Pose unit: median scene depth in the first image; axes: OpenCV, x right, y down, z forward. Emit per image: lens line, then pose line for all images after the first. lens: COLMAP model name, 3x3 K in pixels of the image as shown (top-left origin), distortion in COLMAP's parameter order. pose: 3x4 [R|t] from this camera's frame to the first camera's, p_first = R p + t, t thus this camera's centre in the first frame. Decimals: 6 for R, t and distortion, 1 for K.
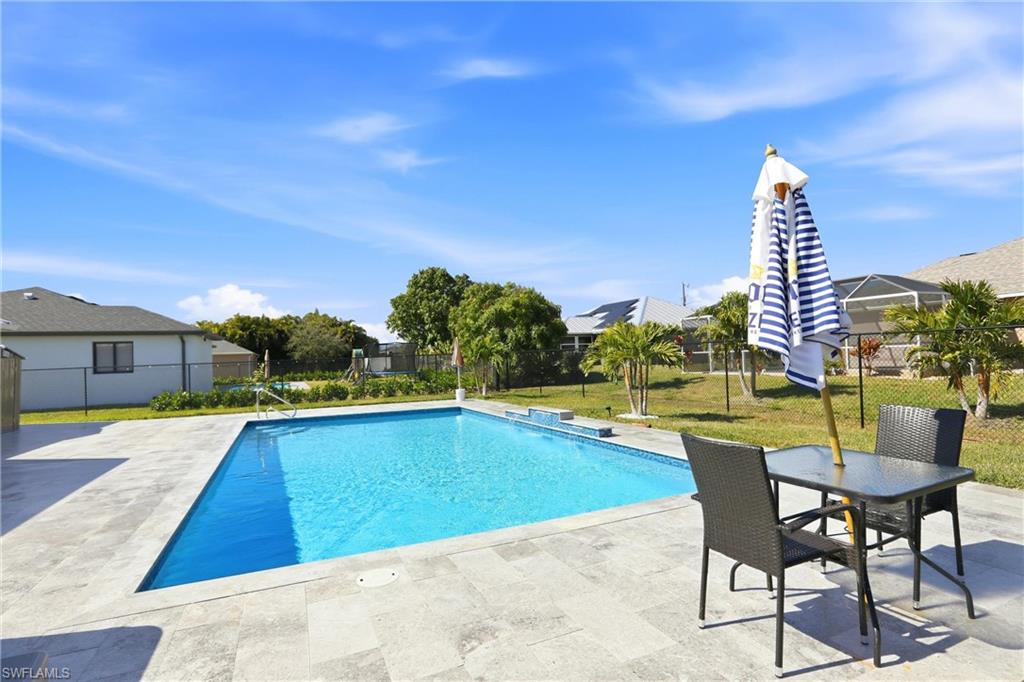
lens RADIAL K [[487.8, 0, 517.0], [0, 487.8, 344.6], [0, 0, 1]] dist [-0.020104, -0.000212]
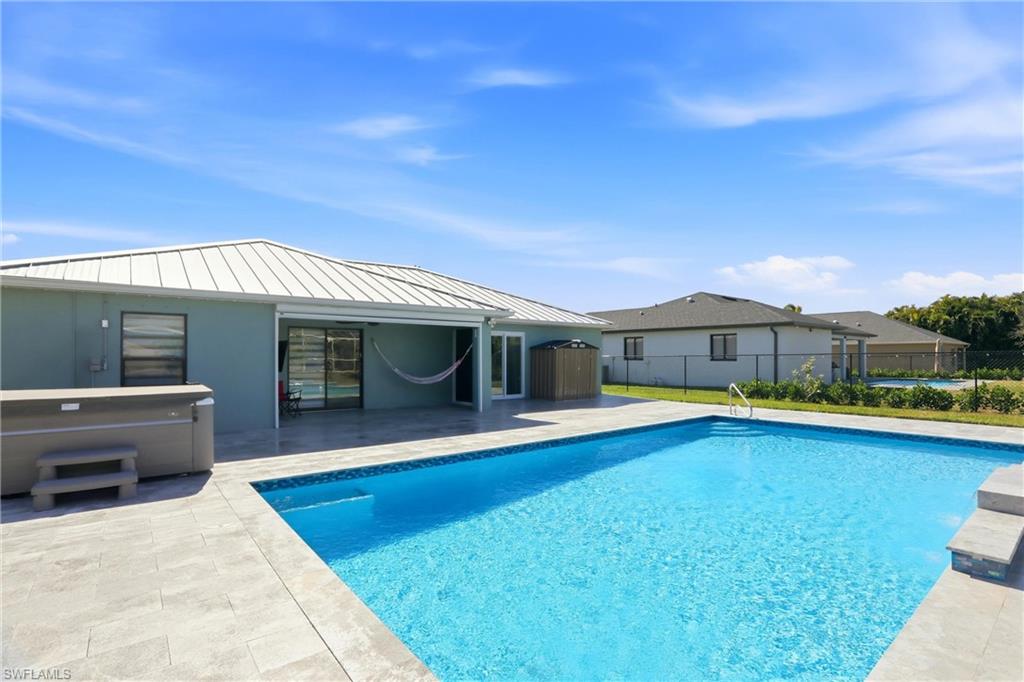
lens RADIAL K [[487.8, 0, 517.0], [0, 487.8, 344.6], [0, 0, 1]] dist [-0.020104, -0.000212]
pose [[0.246703, 0.005221, -0.969077, 0.181798], [0.018474, 0.999778, 0.010089, -0.001371], [0.968915, -0.020392, 0.246552, 0.222682]]
